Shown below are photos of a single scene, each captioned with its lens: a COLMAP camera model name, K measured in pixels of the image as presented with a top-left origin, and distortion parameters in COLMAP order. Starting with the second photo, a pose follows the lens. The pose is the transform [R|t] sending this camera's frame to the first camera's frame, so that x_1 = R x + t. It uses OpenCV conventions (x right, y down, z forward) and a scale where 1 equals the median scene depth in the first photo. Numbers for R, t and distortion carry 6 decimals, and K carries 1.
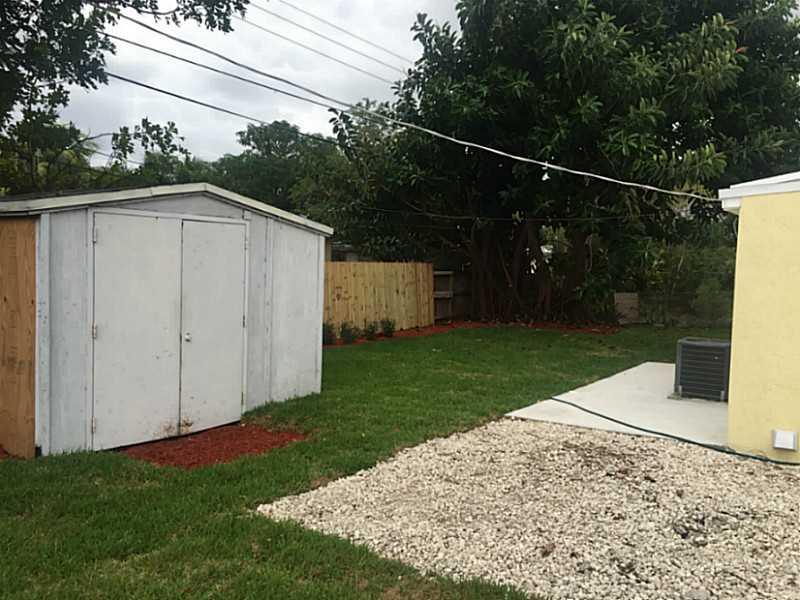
lens RADIAL K [[667.8, 0, 392.9], [0, 667.8, 313.7], [0, 0, 1]] dist [0.034740, 0.001276]
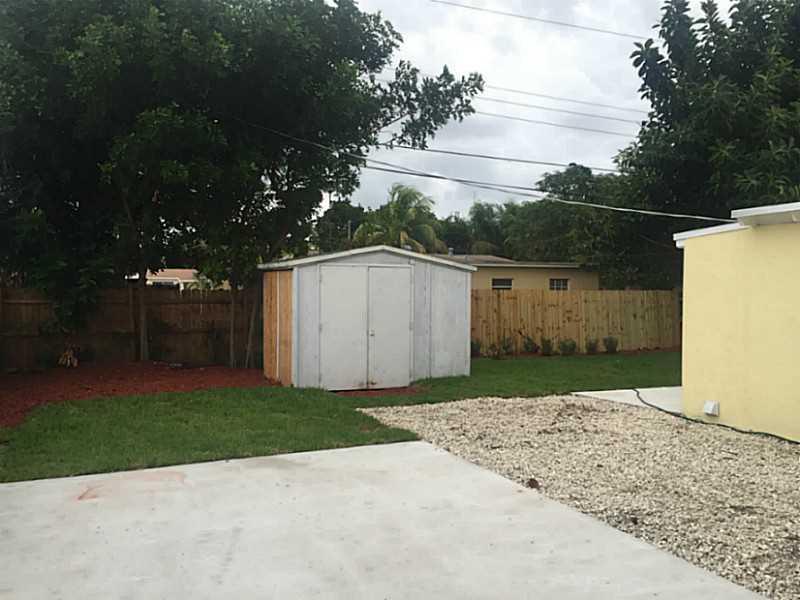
lens RADIAL K [[667.8, 0, 400.4], [0, 667.8, 299.4], [0, 0, 1]] dist [0.034740, 0.001276]
pose [[0.865439, -0.009272, -0.500929, 0.505685], [-0.025641, 0.997699, -0.062766, 0.044502], [0.500358, 0.067165, 0.863209, -0.382232]]
